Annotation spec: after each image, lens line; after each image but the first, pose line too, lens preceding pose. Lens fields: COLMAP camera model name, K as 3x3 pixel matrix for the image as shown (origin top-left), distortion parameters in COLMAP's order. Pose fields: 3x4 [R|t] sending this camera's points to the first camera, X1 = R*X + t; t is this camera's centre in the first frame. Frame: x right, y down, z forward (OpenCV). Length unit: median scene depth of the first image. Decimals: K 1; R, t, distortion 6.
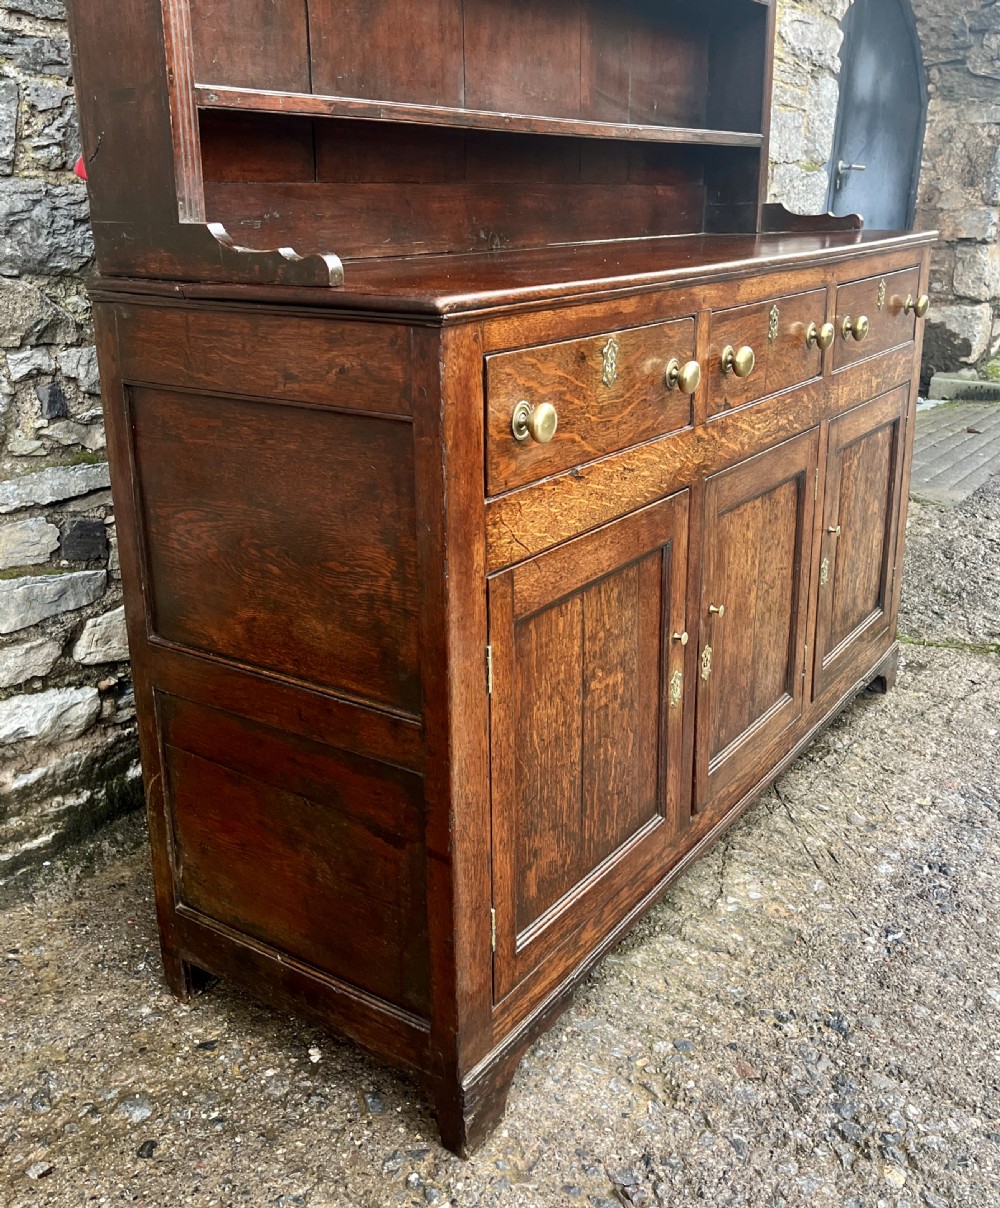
lens RADIAL K [[1181.5, 0, 481.3], [0, 1181.5, 561.8], [0, 0, 1]] dist [0.033498, 0.000000]
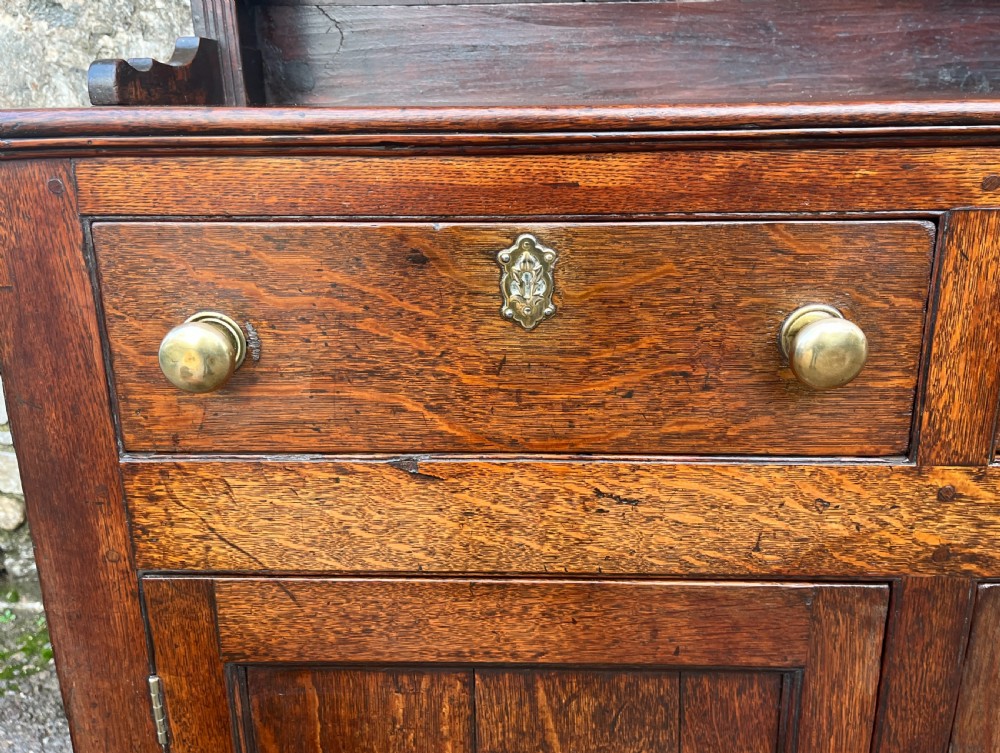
lens RADIAL K [[836.6, 0, 505.4], [0, 836.6, 356.2], [0, 0, 1]] dist [0.043990, -0.048214]
pose [[0.543453, 0.241696, -0.803891, 0.345362], [-0.242684, 0.961996, 0.125170, -0.157387], [0.803594, 0.127067, 0.581456, 0.691636]]
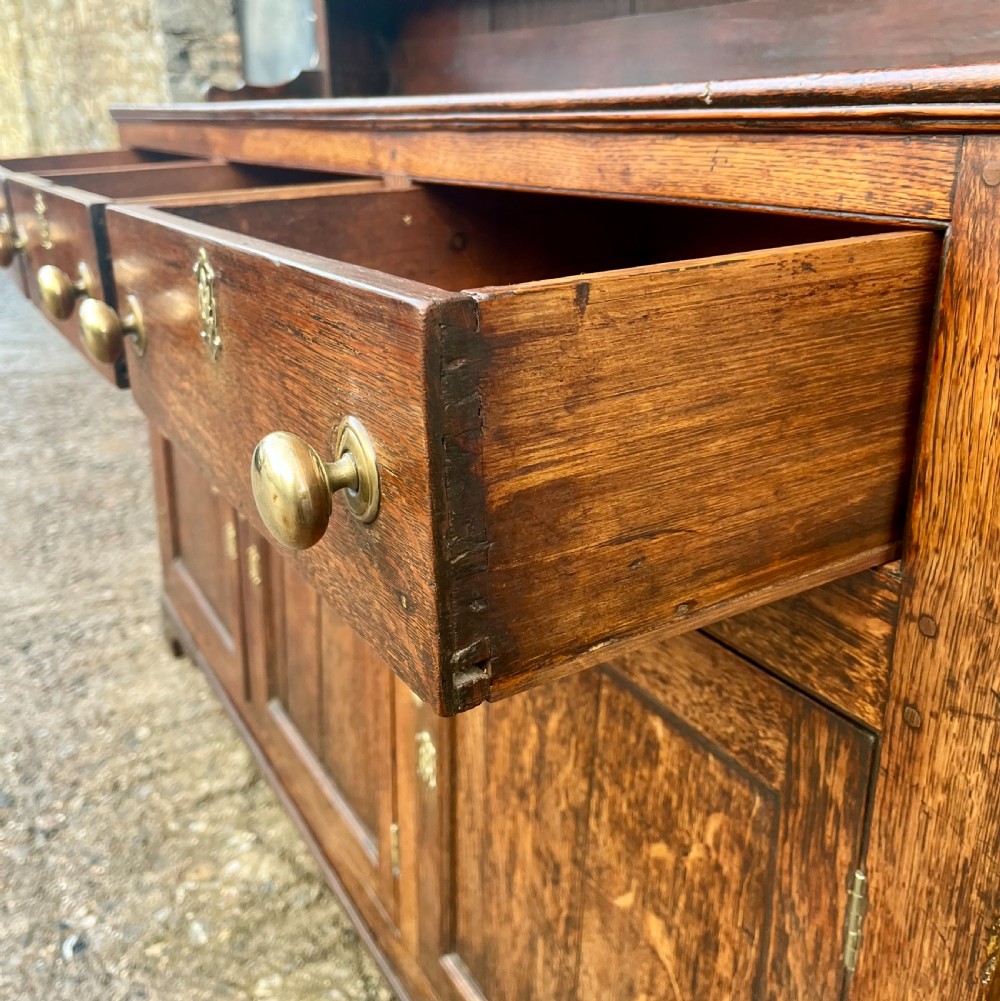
lens RADIAL K [[1033.5, 0, 485.8], [0, 1033.5, 434.1], [0, 0, 1]] dist [0.017338, 0.000000]
pose [[-0.427529, 0.278362, -0.860078, 0.839495], [-0.261579, 0.872619, 0.412447, -0.405772], [0.865330, 0.401311, -0.300256, 1.496315]]
